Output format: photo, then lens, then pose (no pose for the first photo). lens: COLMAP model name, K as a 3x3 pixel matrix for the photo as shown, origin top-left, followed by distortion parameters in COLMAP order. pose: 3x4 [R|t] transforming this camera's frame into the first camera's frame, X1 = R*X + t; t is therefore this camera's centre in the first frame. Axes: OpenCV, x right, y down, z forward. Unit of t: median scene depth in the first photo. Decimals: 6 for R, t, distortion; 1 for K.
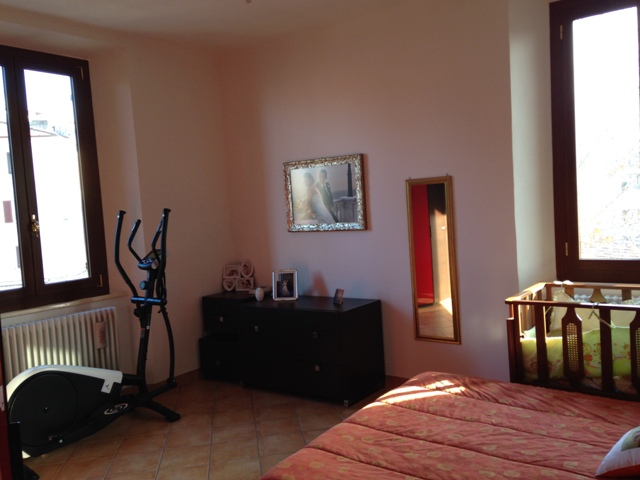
lens RADIAL K [[590.2, 0, 314.9], [0, 590.2, 239.5], [0, 0, 1]] dist [0.091553, 0.000000]
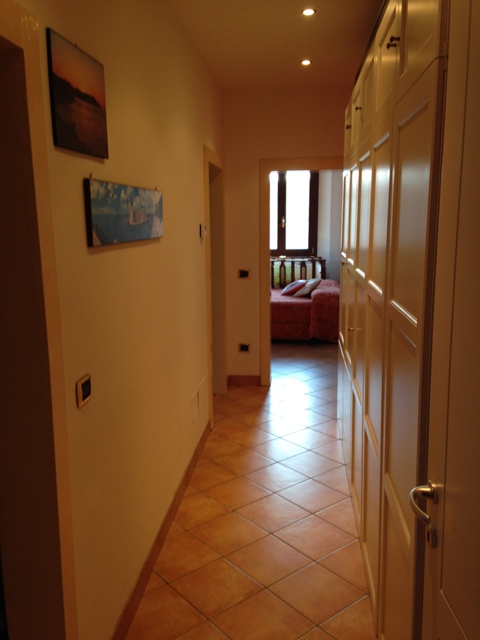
lens RADIAL K [[591.2, 0, 239.9], [0, 591.2, 321.7], [0, 0, 1]] dist [0.113277, 0.000000]
pose [[0.861857, -0.037757, 0.505744, -1.043802], [-0.009505, 0.995847, 0.090545, 0.132572], [-0.507062, -0.082844, 0.857919, -1.322901]]
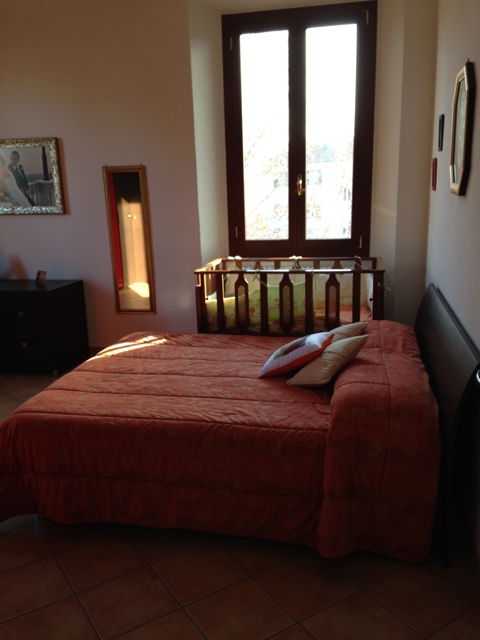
lens RADIAL K [[591.2, 0, 238.8], [0, 591.2, 325.5], [0, 0, 1]] dist [0.113277, 0.000000]
pose [[0.915437, -0.062898, 0.397516, -0.094732], [0.001269, 0.988159, 0.153431, 0.023980], [-0.402459, -0.139952, 0.904677, -0.174923]]
